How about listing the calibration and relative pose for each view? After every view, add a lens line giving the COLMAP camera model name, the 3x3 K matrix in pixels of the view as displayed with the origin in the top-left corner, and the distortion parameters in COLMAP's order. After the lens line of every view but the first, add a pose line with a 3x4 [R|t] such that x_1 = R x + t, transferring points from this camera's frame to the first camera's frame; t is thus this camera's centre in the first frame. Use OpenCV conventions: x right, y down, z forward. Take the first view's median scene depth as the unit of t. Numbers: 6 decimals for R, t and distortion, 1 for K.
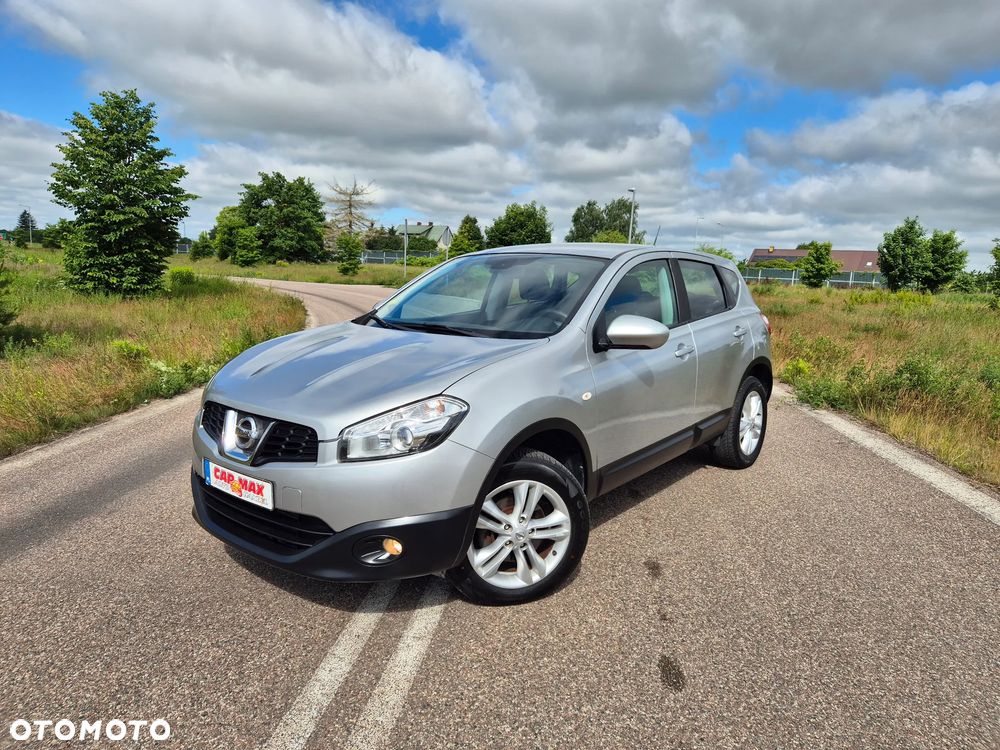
lens RADIAL K [[661.9, 0, 500.0], [0, 661.9, 375.0], [0, 0, 1]] dist [0.071797, -0.064628]
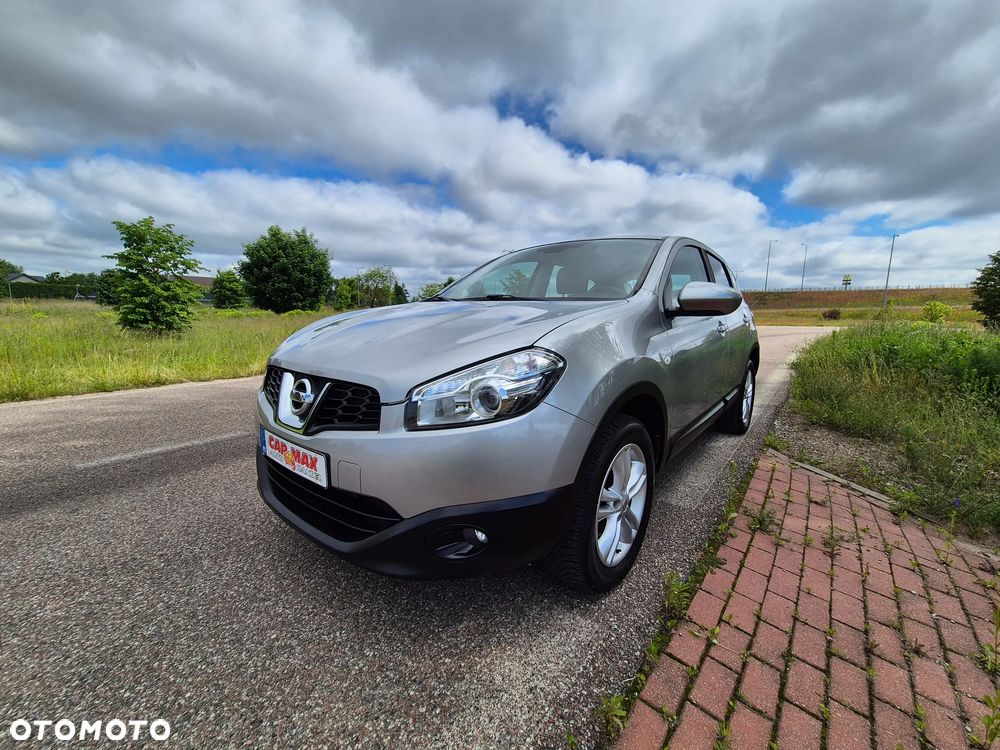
lens RADIAL K [[411.9, 0, 500.0], [0, 411.9, 375.0], [0, 0, 1]] dist [-0.000553, 0.000847]
pose [[0.999938, -0.001669, -0.011008, -0.118963], [0.001612, 0.999985, -0.005162, 0.064386], [0.011016, 0.005144, 0.999926, 0.485332]]
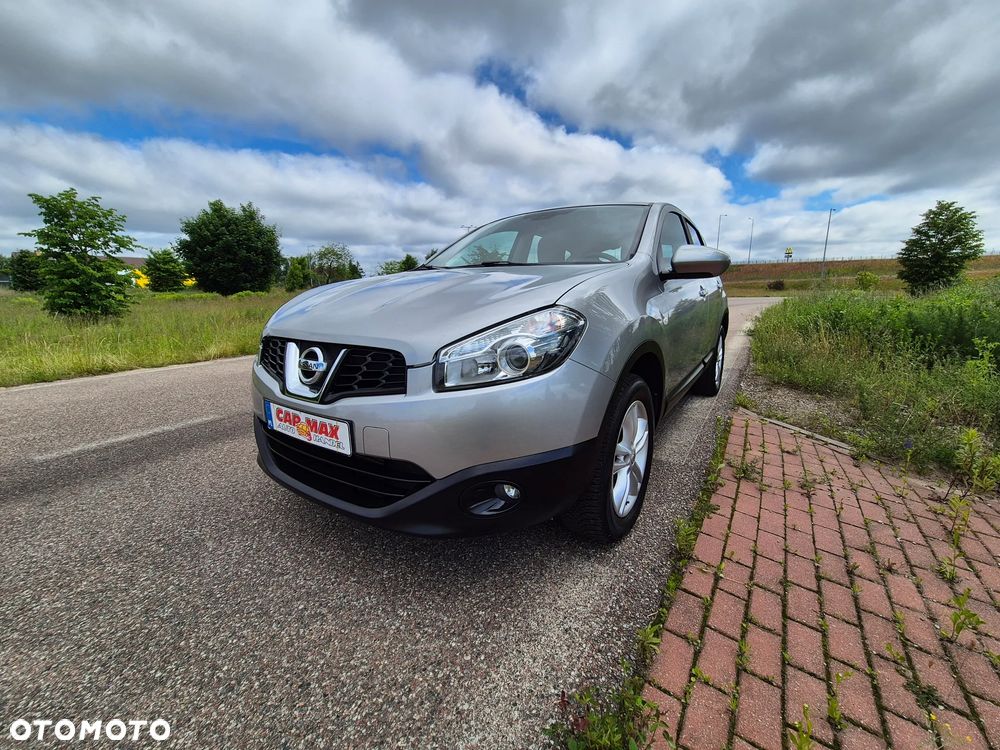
lens RADIAL K [[411.9, 0, 500.0], [0, 411.9, 375.0], [0, 0, 1]] dist [-0.000553, 0.000847]
pose [[0.996006, -0.039072, 0.080286, -0.193470], [0.035294, 0.998226, 0.047951, 0.085637], [-0.082017, -0.044926, 0.995618, 0.483170]]
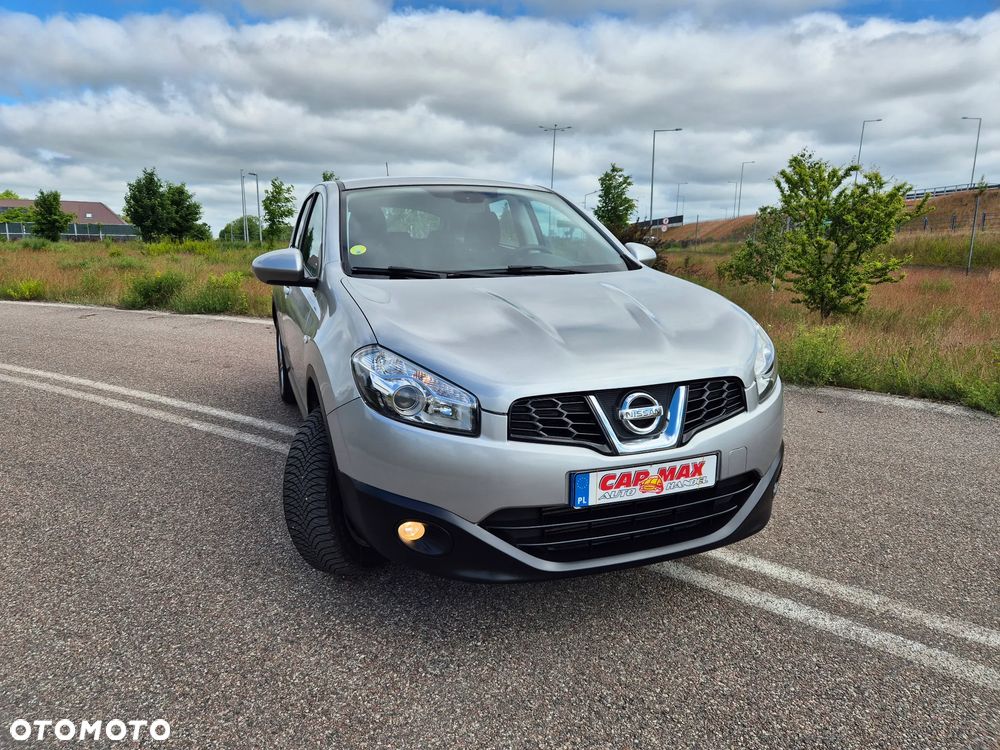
lens RADIAL K [[661.9, 0, 500.0], [0, 661.9, 375.0], [0, 0, 1]] dist [0.071797, -0.064628]
pose [[0.513753, -0.208003, 0.832342, -1.137363], [0.150286, 0.976983, 0.151387, -0.100721], [-0.844673, 0.047314, 0.533188, 0.762528]]
